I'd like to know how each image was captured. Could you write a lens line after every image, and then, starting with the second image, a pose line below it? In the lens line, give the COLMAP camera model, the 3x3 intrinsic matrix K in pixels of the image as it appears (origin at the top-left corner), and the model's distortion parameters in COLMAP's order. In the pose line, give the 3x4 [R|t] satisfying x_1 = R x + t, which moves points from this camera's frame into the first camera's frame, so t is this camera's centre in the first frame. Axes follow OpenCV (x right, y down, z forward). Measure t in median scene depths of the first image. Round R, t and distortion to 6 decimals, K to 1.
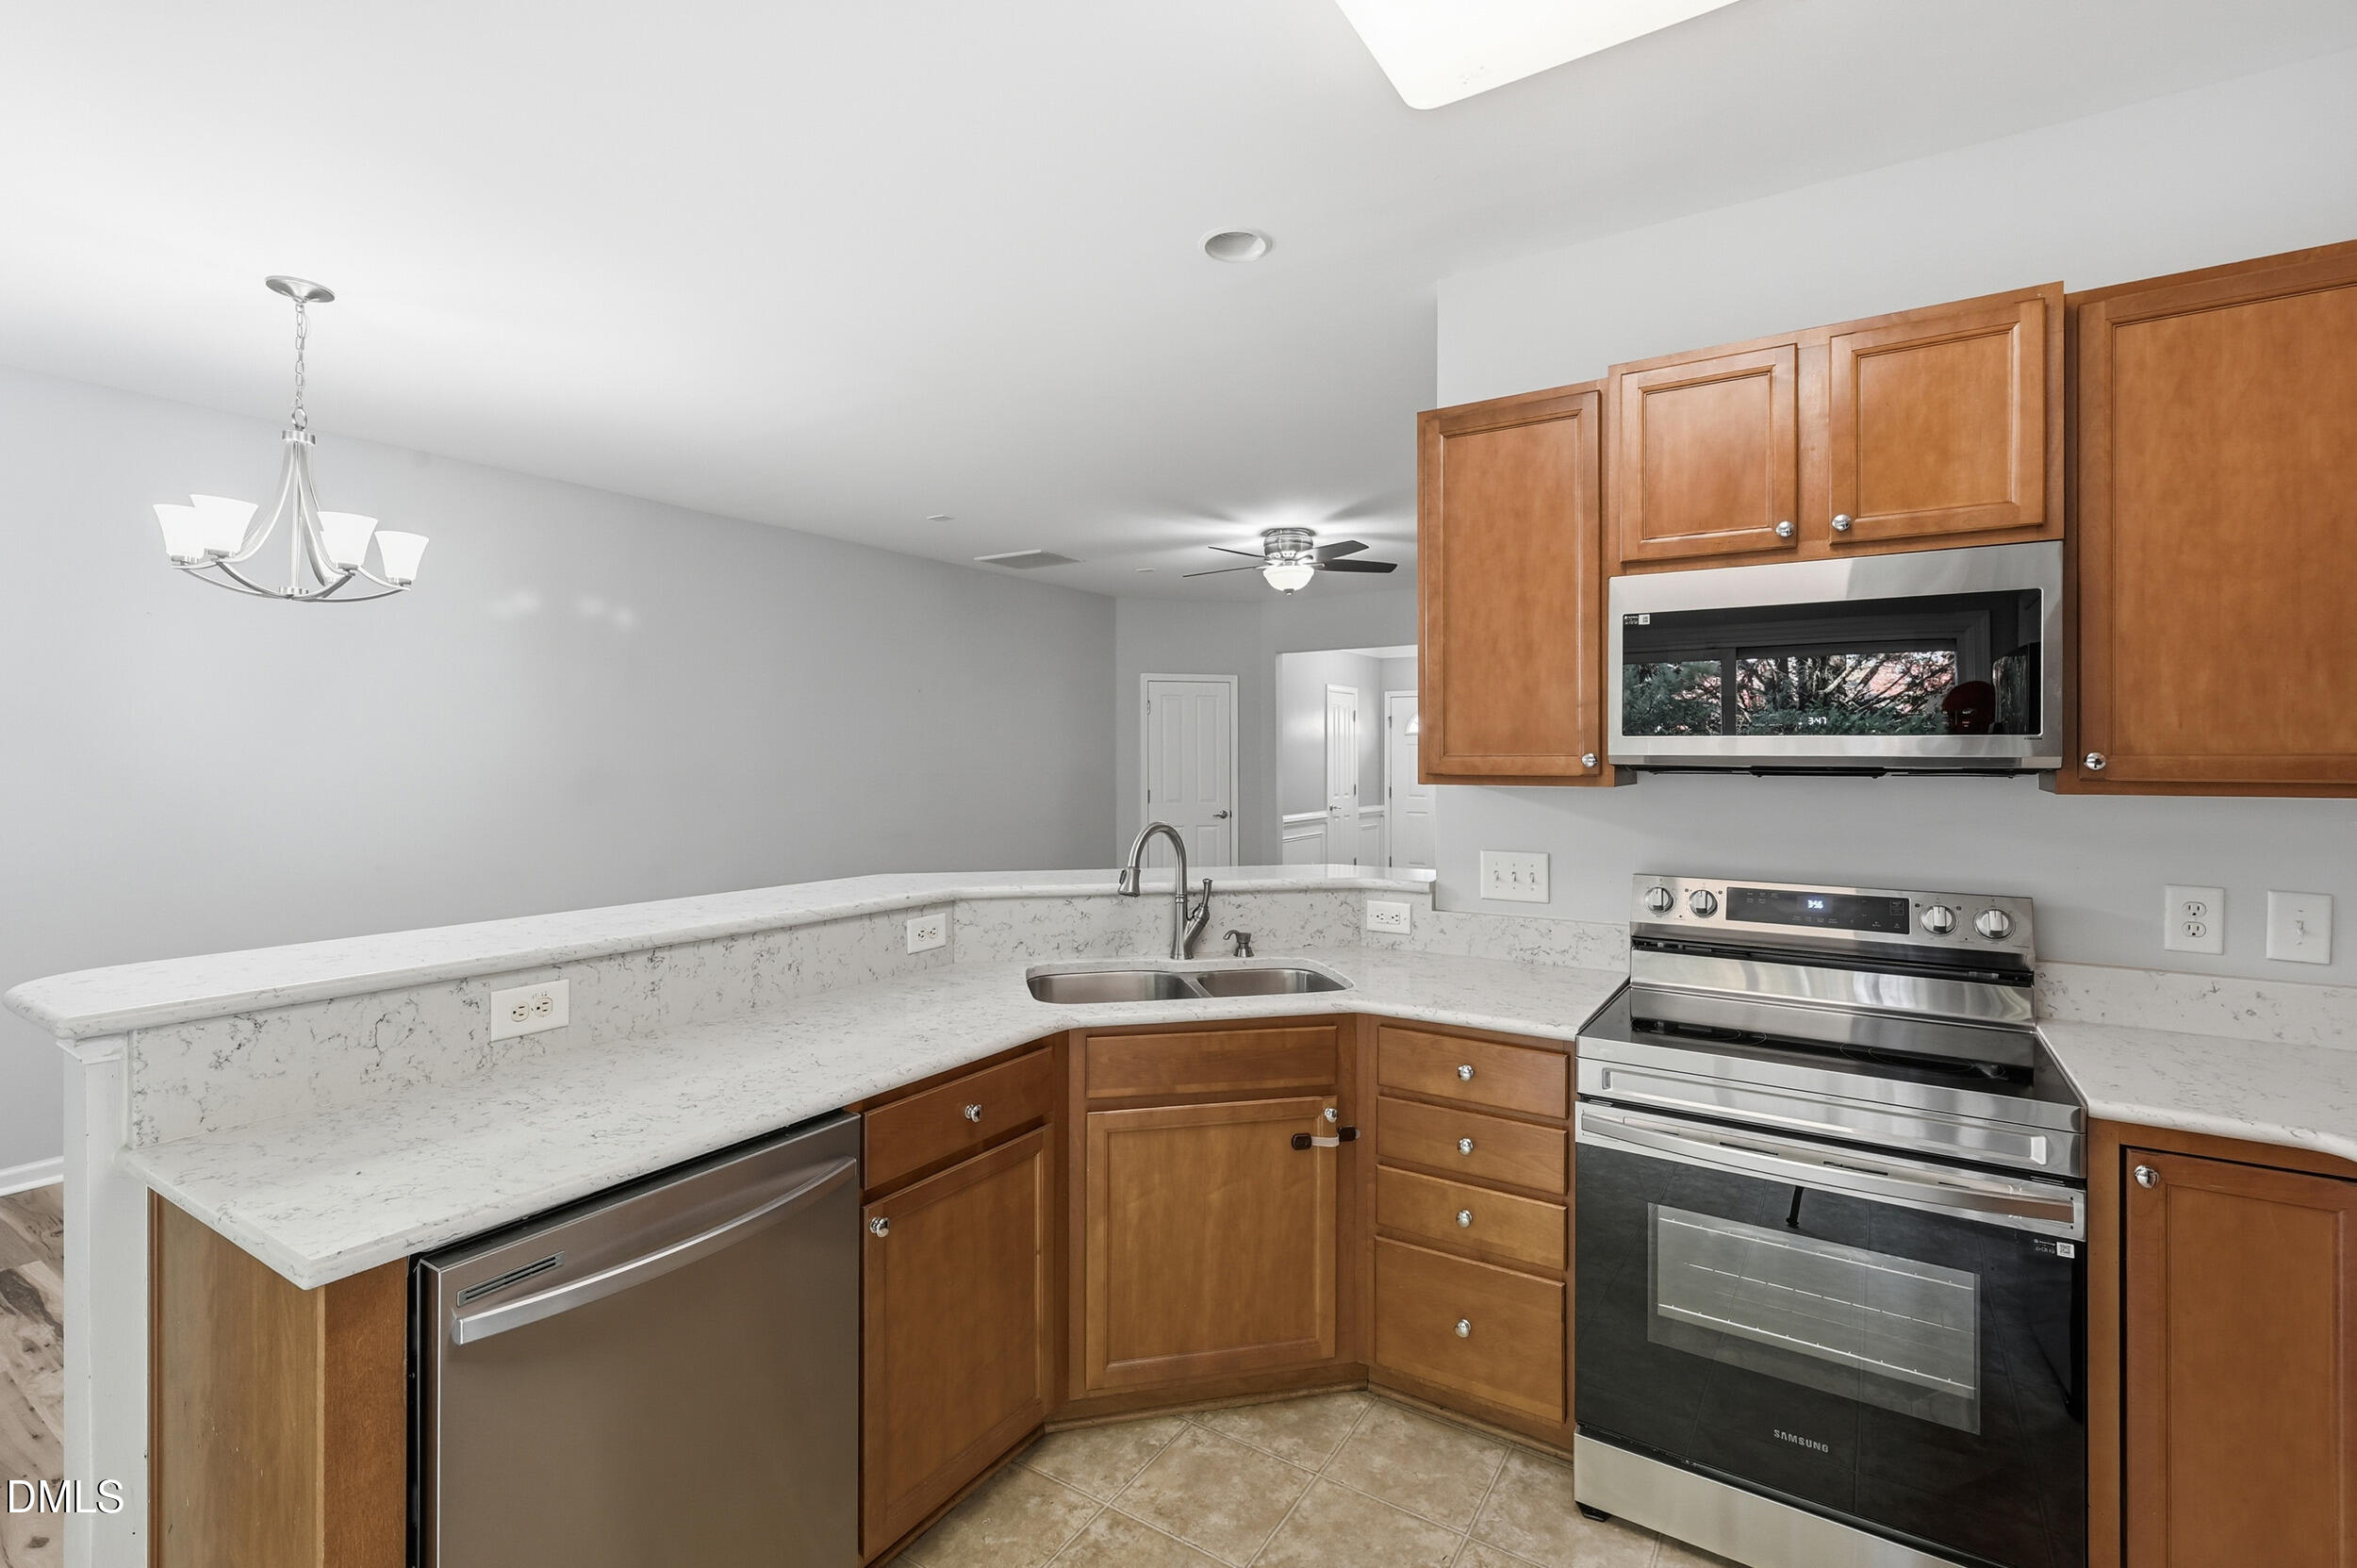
lens RADIAL K [[1026.4, 0, 1180.1], [0, 1026.4, 766.3], [0, 0, 1]] dist [-0.002491, 0.000386]
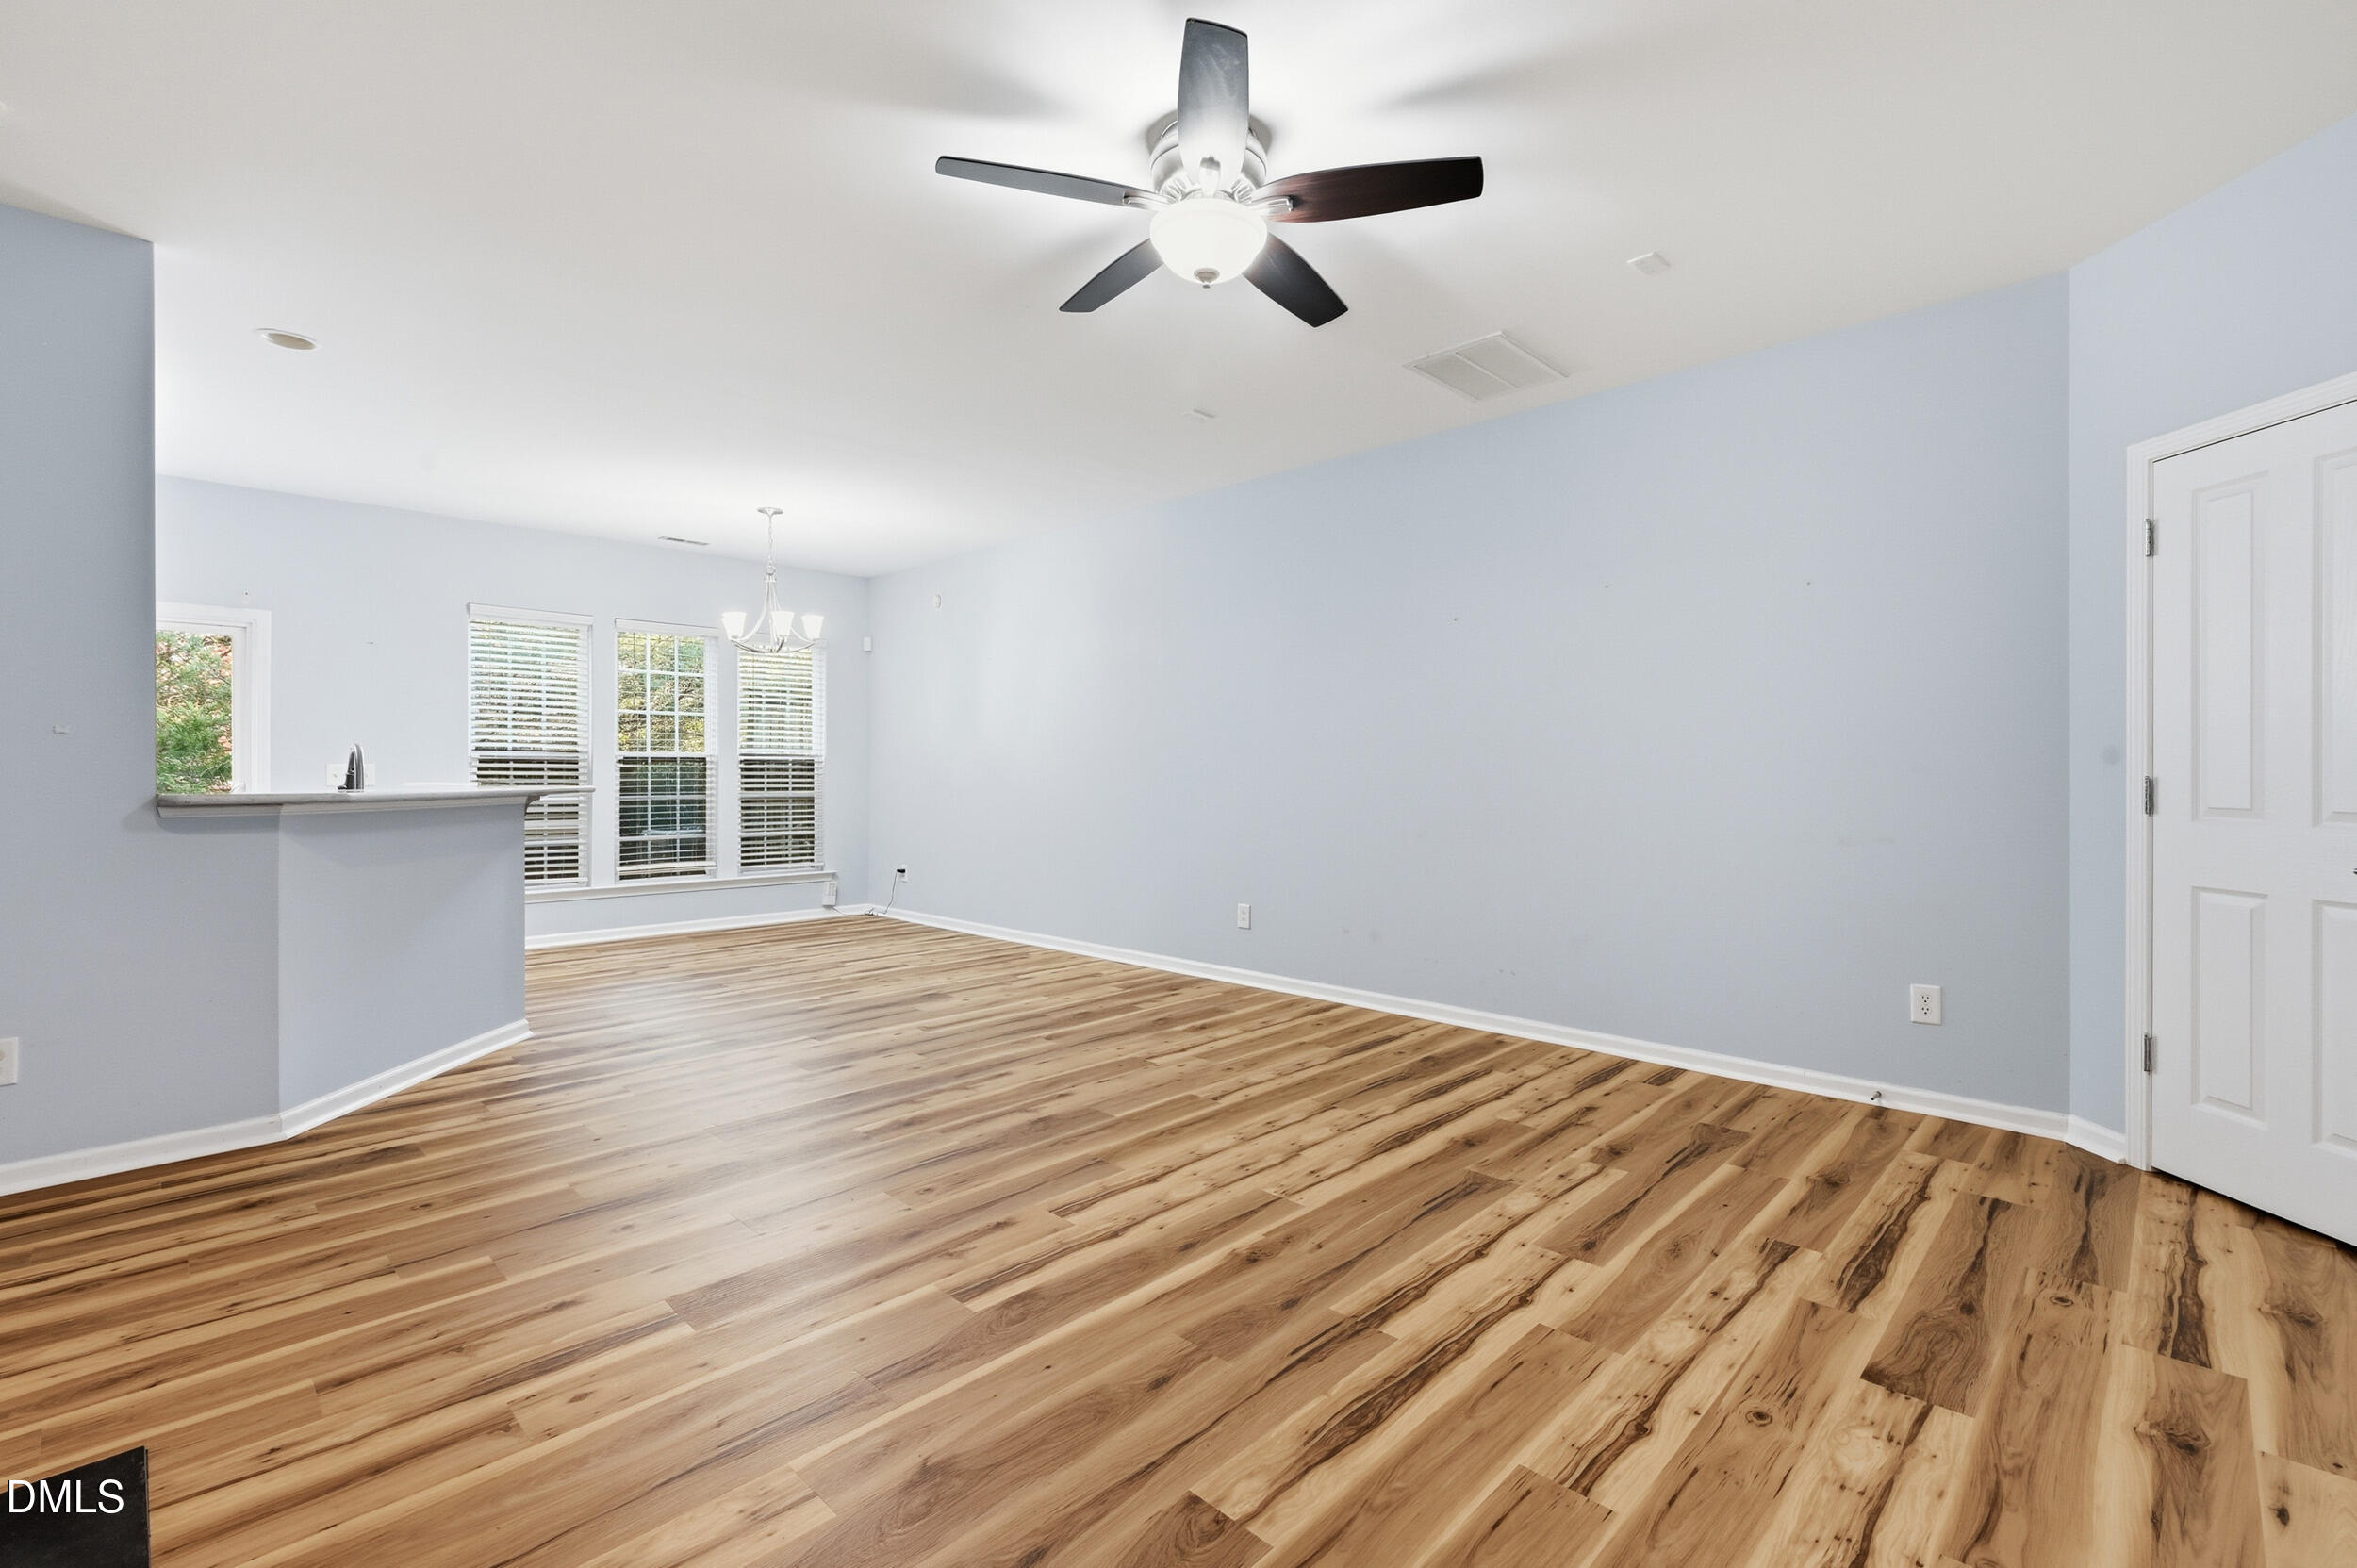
lens RADIAL K [[1036.3, 0, 1191.6], [0, 1036.3, 768.3], [0, 0, 1]] dist [-0.002529, -0.000064]
pose [[-0.195357, -0.002934, -0.980728, 0.562663], [-0.009241, 0.999957, -0.001151, 0.036702], [0.980689, 0.008838, -0.195376, 1.141268]]
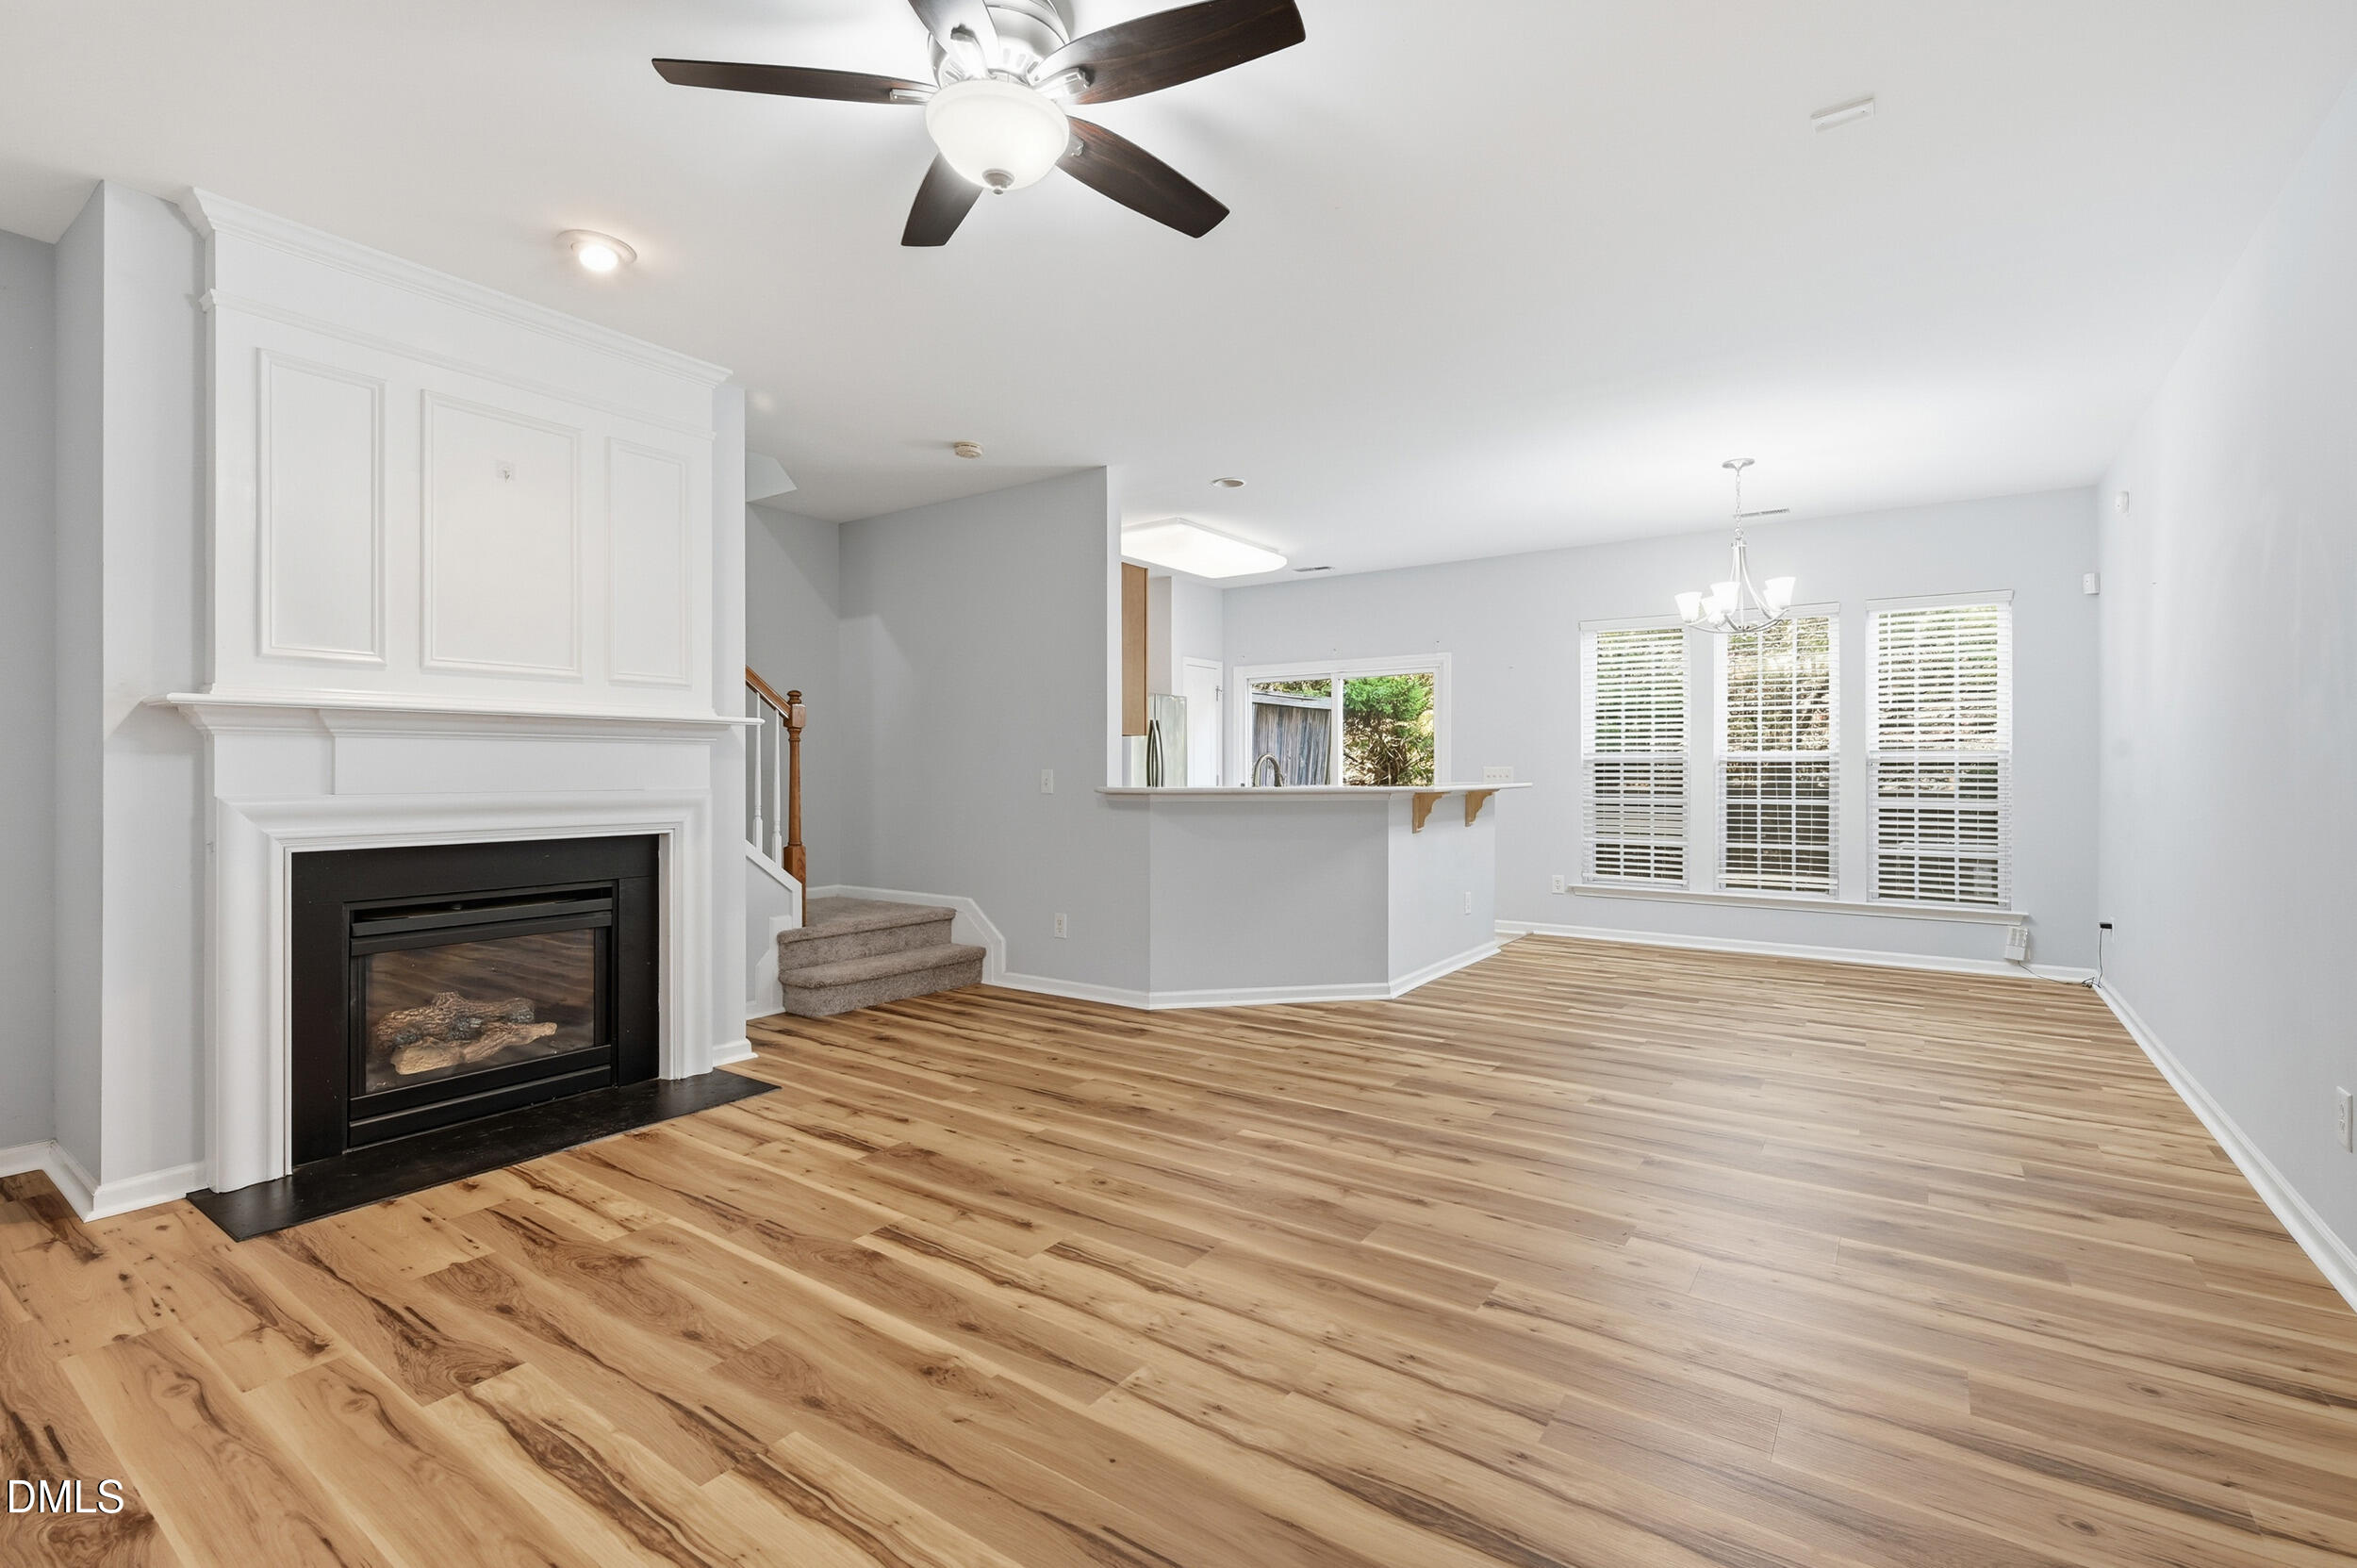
lens RADIAL K [[1036.3, 0, 1181.3], [0, 1036.3, 787.7], [0, 0, 1]] dist [-0.002529, -0.000064]
pose [[-0.999175, -0.000014, 0.040606, 0.032792], [0.001001, 0.999687, 0.024988, 0.031702], [-0.040594, 0.025008, -0.998863, 1.430302]]
